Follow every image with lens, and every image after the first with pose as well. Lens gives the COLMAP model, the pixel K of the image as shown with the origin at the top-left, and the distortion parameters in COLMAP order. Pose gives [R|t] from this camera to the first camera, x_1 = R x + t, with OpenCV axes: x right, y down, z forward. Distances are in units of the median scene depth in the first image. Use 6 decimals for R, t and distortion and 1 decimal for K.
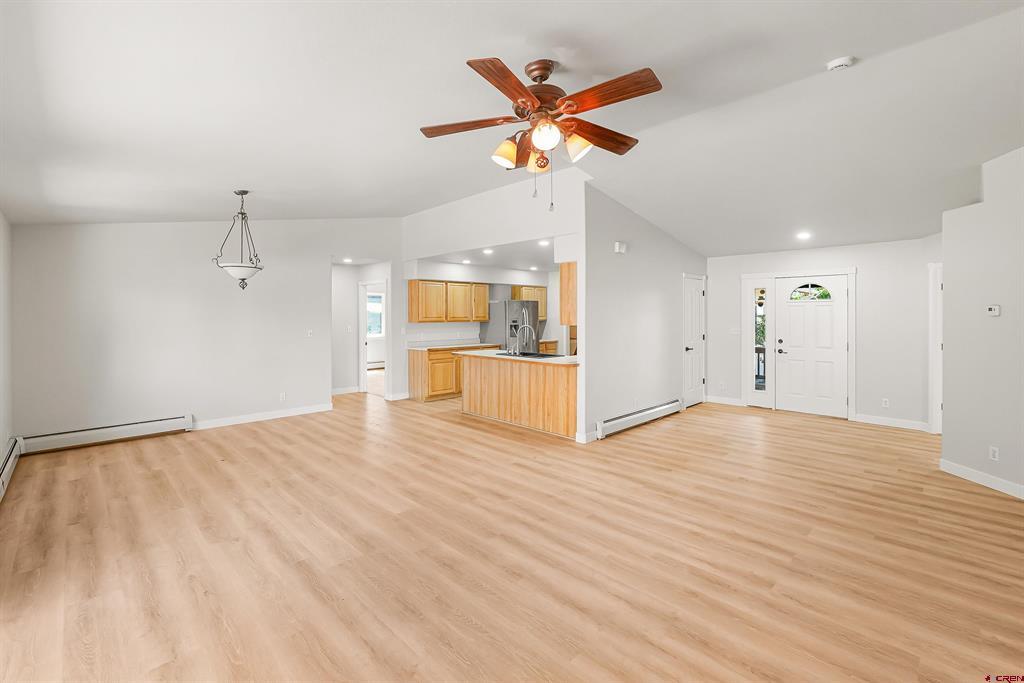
lens RADIAL K [[444.3, 0, 504.2], [0, 444.3, 322.4], [0, 0, 1]] dist [-0.010041, 0.000565]
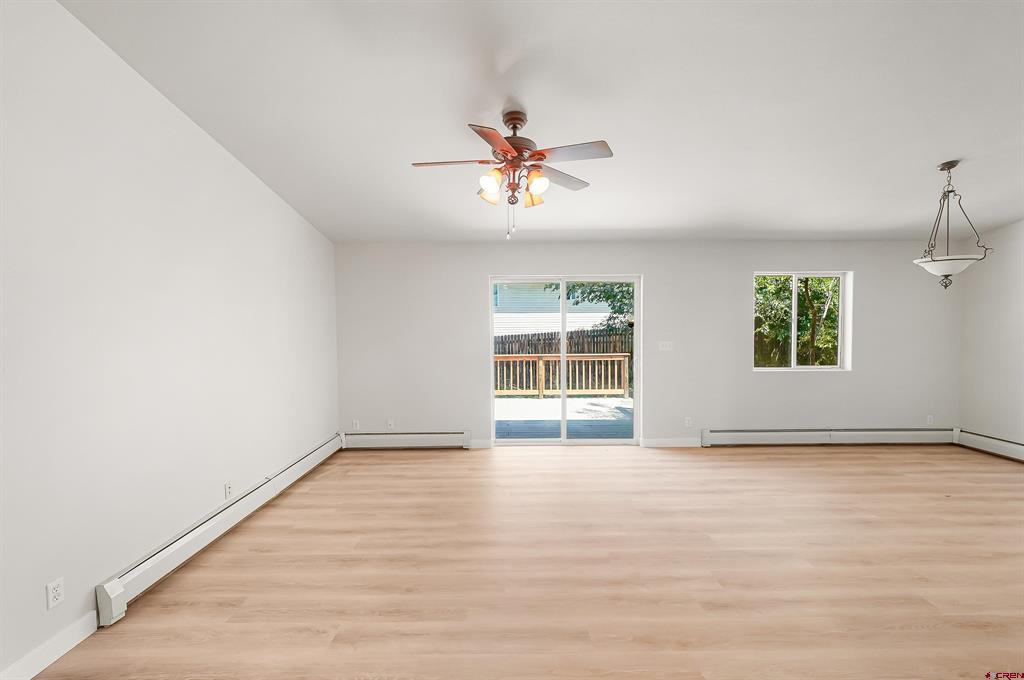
lens RADIAL K [[446.6, 0, 512.0], [0, 446.6, 340.0], [0, 0, 1]] dist [-0.011774, 0.000067]
pose [[-0.689447, 0.032130, -0.723623, 0.673921], [0.000937, 0.999054, 0.043467, -0.021207], [0.724336, 0.029290, -0.688825, 1.261935]]
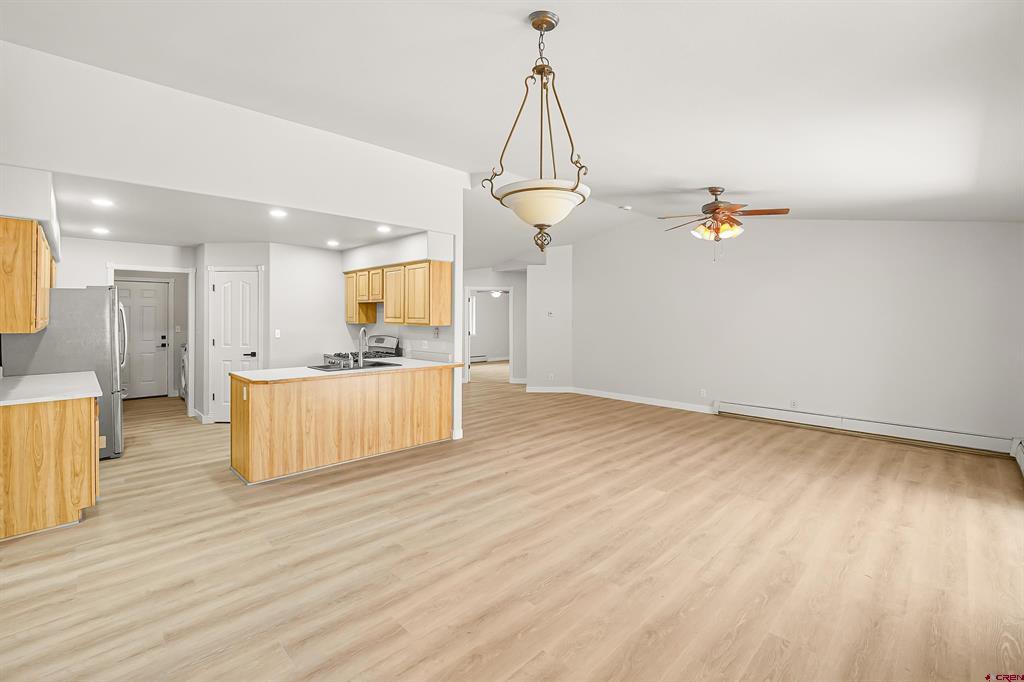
lens RADIAL K [[444.3, 0, 504.2], [0, 444.3, 321.9], [0, 0, 1]] dist [-0.010041, 0.000565]
pose [[0.005626, -0.010171, 0.999932, -1.295220], [0.008721, 0.999911, 0.010122, -0.017382], [-0.999946, 0.008663, 0.005714, 1.324924]]
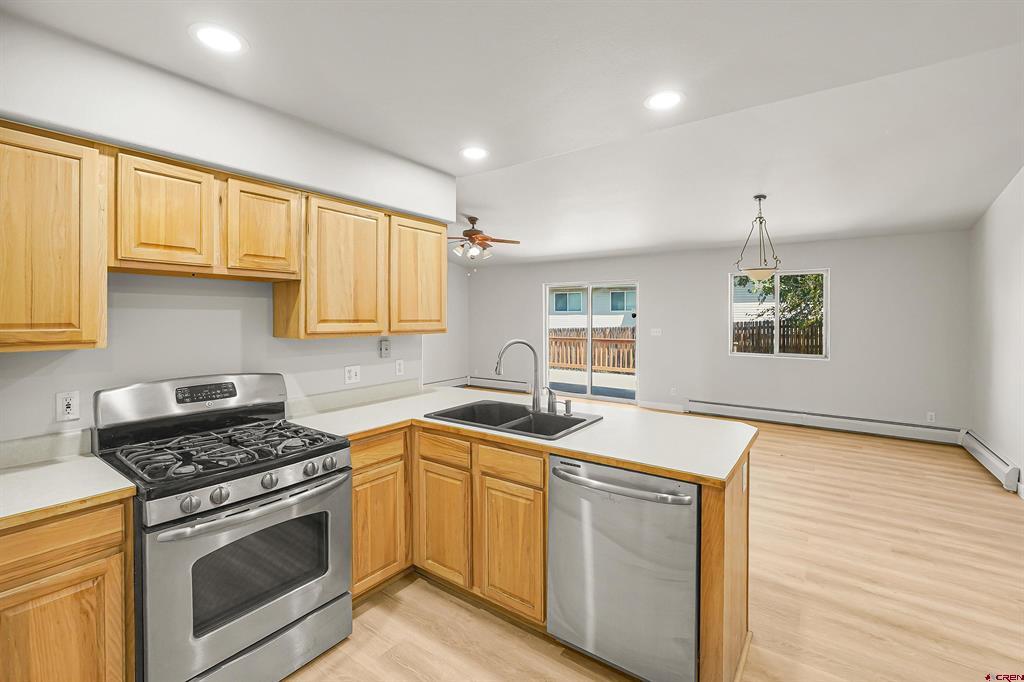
lens RADIAL K [[458.3, 0, 511.3], [0, 458.3, 319.3], [0, 0, 1]] dist [-0.003503, -0.000248]
pose [[-0.984532, 0.006241, -0.175096, 0.227989], [0.002969, 0.999816, 0.018943, -0.035897], [0.175182, 0.018130, -0.984369, 2.519400]]
